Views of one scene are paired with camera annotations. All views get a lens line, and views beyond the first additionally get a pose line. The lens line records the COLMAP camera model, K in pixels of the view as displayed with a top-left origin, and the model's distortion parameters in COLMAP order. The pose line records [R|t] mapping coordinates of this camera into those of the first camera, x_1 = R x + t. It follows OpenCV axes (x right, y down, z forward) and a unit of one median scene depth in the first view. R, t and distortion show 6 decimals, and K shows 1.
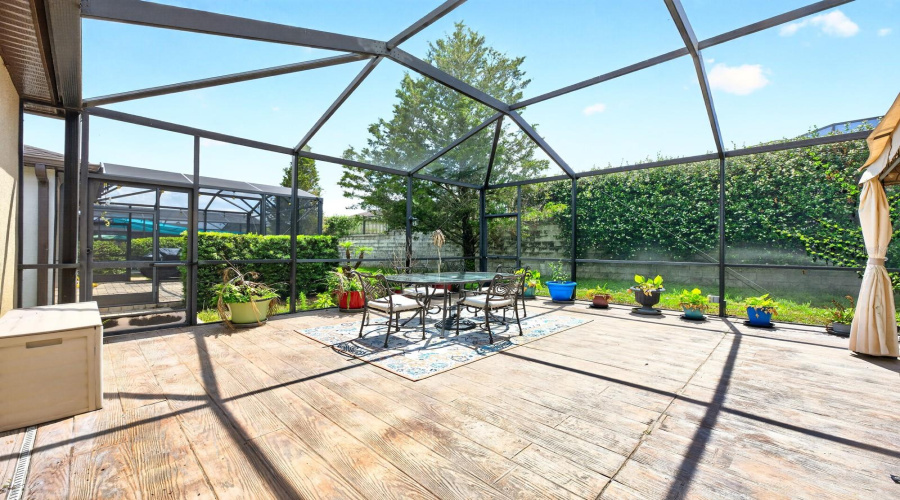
lens RADIAL K [[353.3, 0, 453.9], [0, 353.3, 249.7], [0, 0, 1]] dist [0.000824, -0.000043]
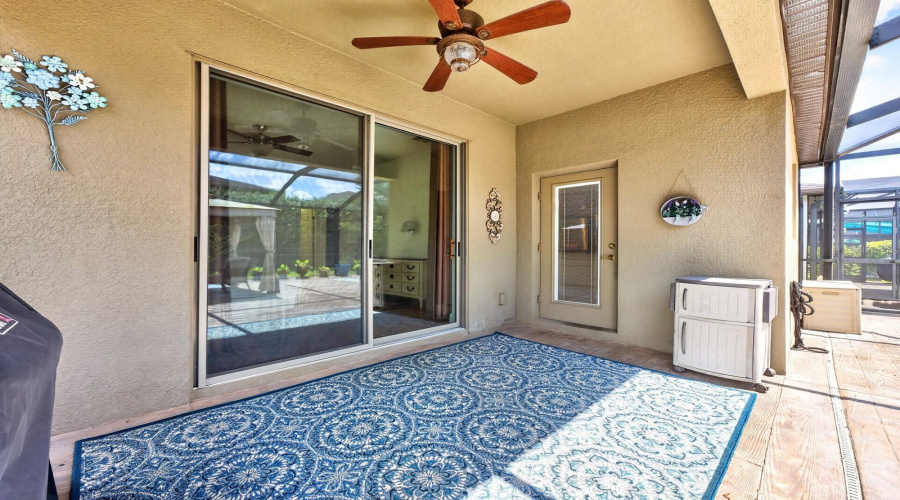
lens RADIAL K [[353.3, 0, 453.9], [0, 353.3, 249.7], [0, 0, 1]] dist [0.000824, -0.000043]
pose [[-0.024409, -0.009761, -0.999654, 0.486166], [-0.004167, 0.999945, -0.009662, 0.021777], [0.999693, 0.003930, -0.024449, -0.583094]]
